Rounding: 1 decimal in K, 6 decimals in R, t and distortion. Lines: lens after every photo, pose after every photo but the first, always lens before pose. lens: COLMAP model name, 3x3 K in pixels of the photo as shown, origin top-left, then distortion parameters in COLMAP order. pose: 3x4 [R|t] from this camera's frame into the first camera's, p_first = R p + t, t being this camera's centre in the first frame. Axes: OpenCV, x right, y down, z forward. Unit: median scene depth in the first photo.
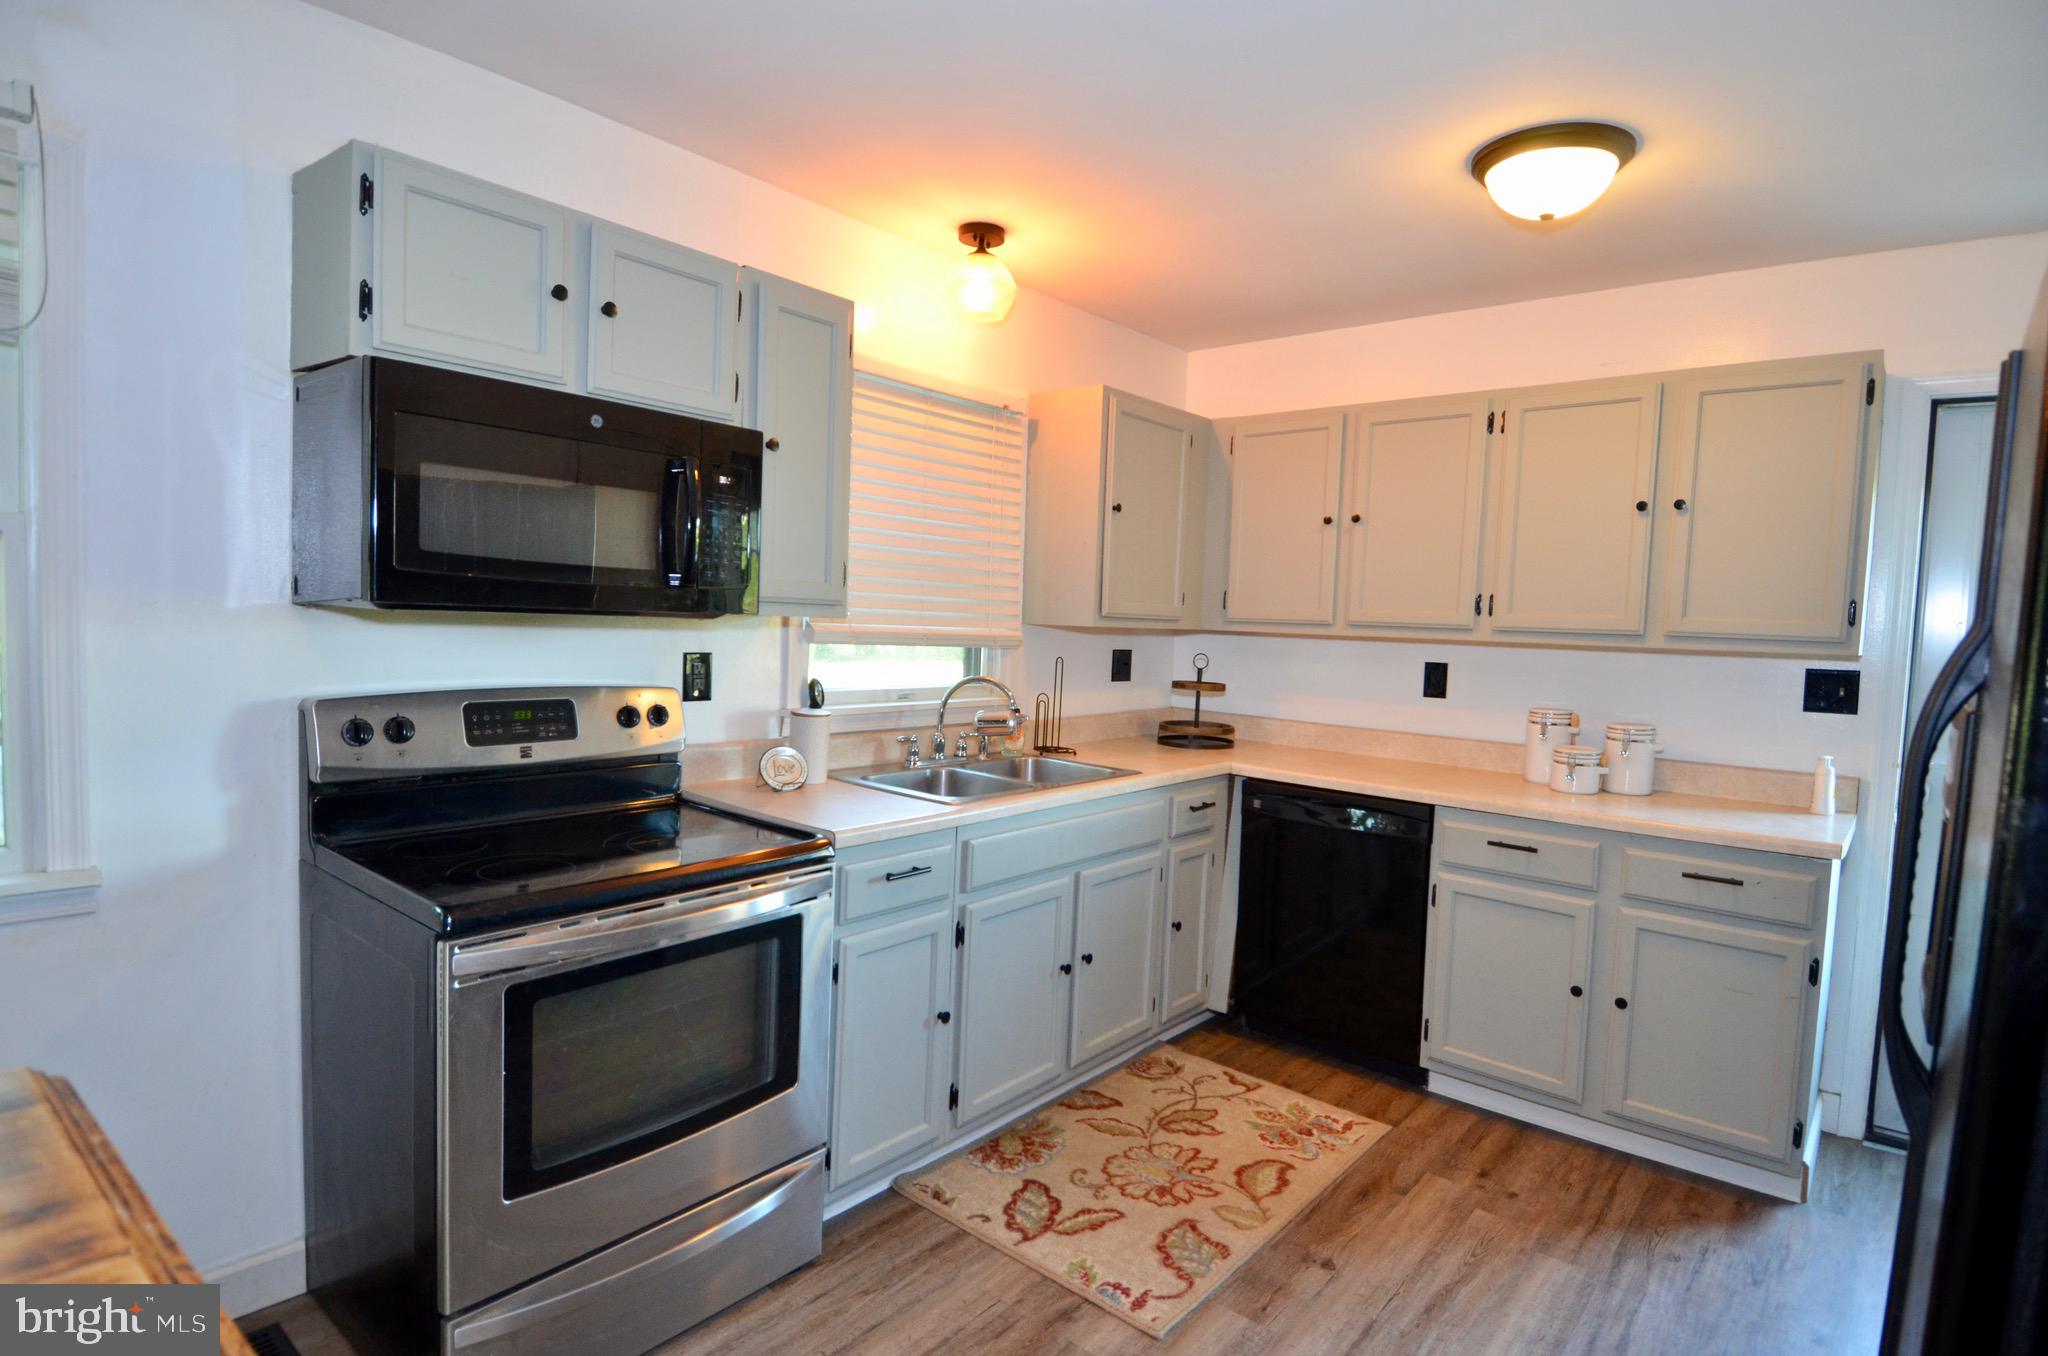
lens RADIAL K [[1062.3, 0, 1013.6], [0, 1062.3, 685.2], [0, 0, 1]] dist [0.017802, -0.022084]
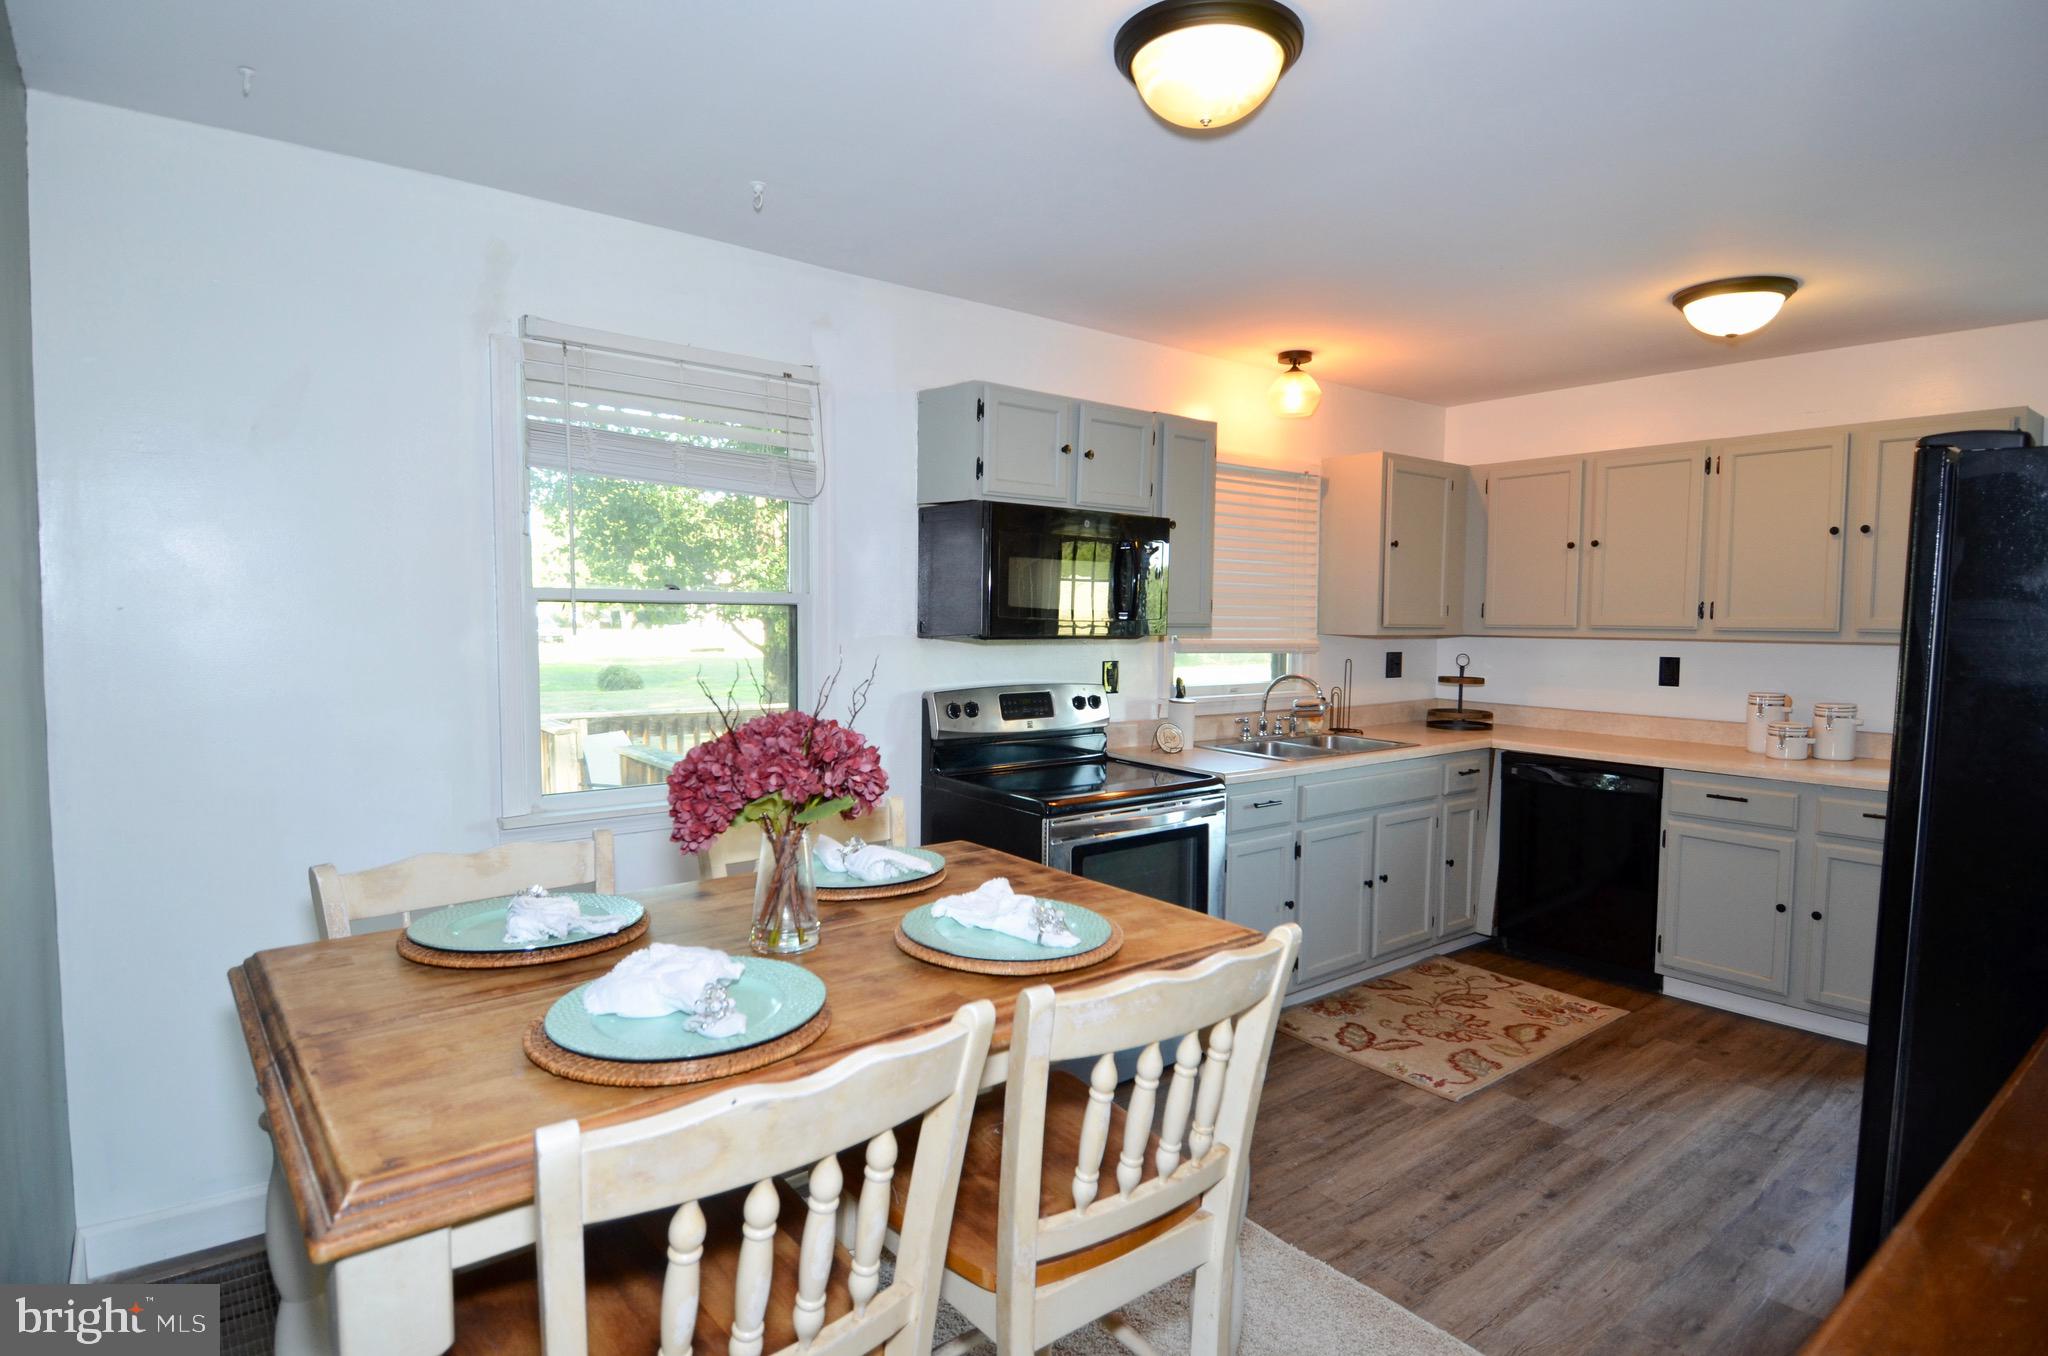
lens RADIAL K [[1062.3, 0, 1020.0], [0, 1062.3, 683.6], [0, 0, 1]] dist [0.017802, -0.022084]
pose [[0.979392, -0.015902, -0.201343, -0.113051], [0.014454, 0.999858, -0.008661, 0.011406], [0.201452, 0.005572, 0.979482, -0.452708]]
